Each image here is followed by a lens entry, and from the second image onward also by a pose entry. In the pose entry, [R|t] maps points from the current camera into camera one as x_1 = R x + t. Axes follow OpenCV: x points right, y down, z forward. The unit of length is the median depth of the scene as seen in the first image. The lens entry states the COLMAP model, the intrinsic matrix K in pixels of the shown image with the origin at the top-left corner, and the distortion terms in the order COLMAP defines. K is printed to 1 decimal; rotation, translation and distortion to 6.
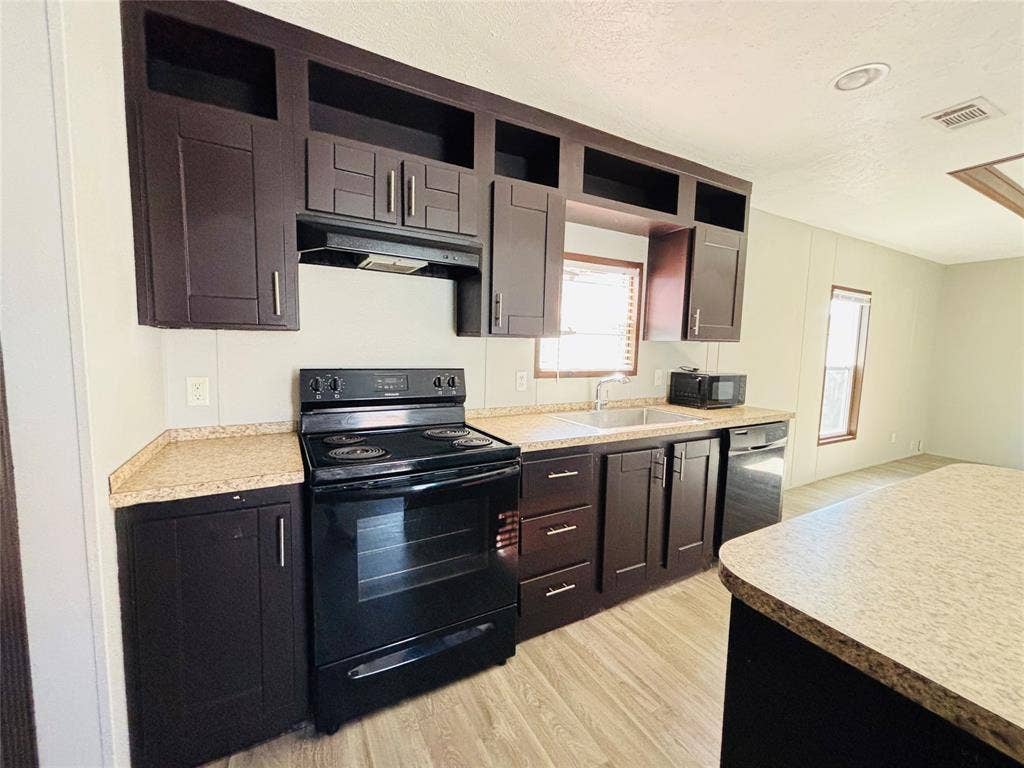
lens RADIAL K [[415.6, 0, 515.6], [0, 415.6, 382.5], [0, 0, 1]] dist [0.007215, 0.000284]
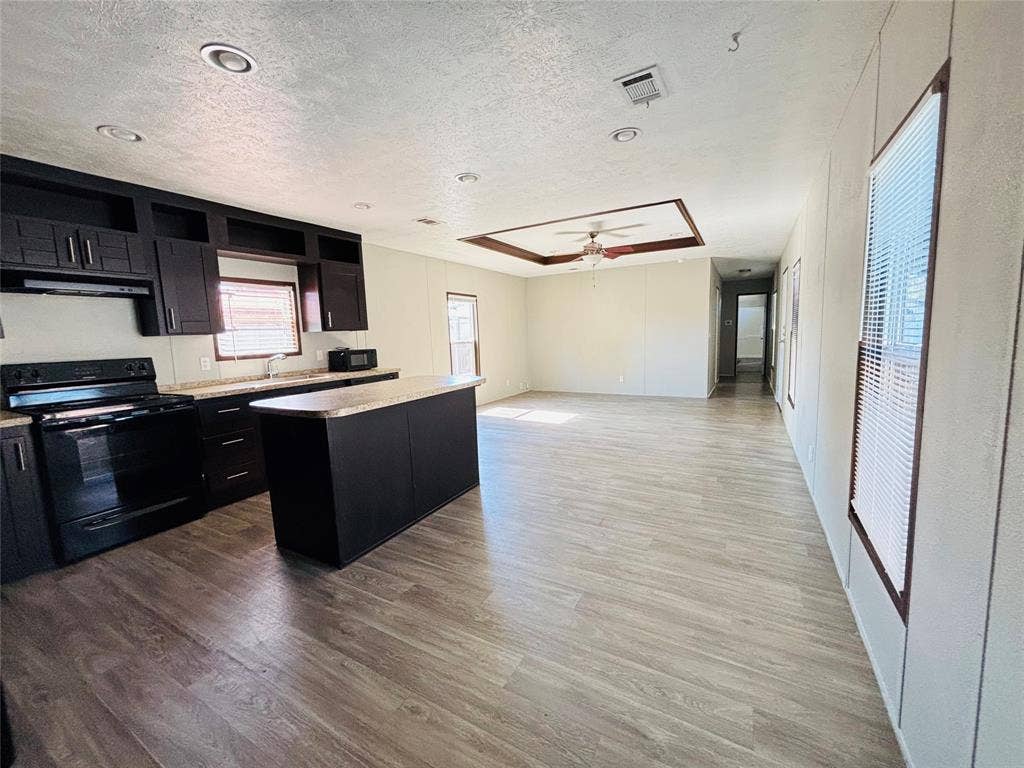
lens RADIAL K [[415.6, 0, 509.6], [0, 415.6, 382.7], [0, 0, 1]] dist [0.007215, 0.000284]
pose [[0.860892, -0.115987, 0.495390, 0.194688], [0.105964, 0.993192, 0.048393, 0.102155], [-0.497631, 0.010832, 0.867321, -0.807976]]
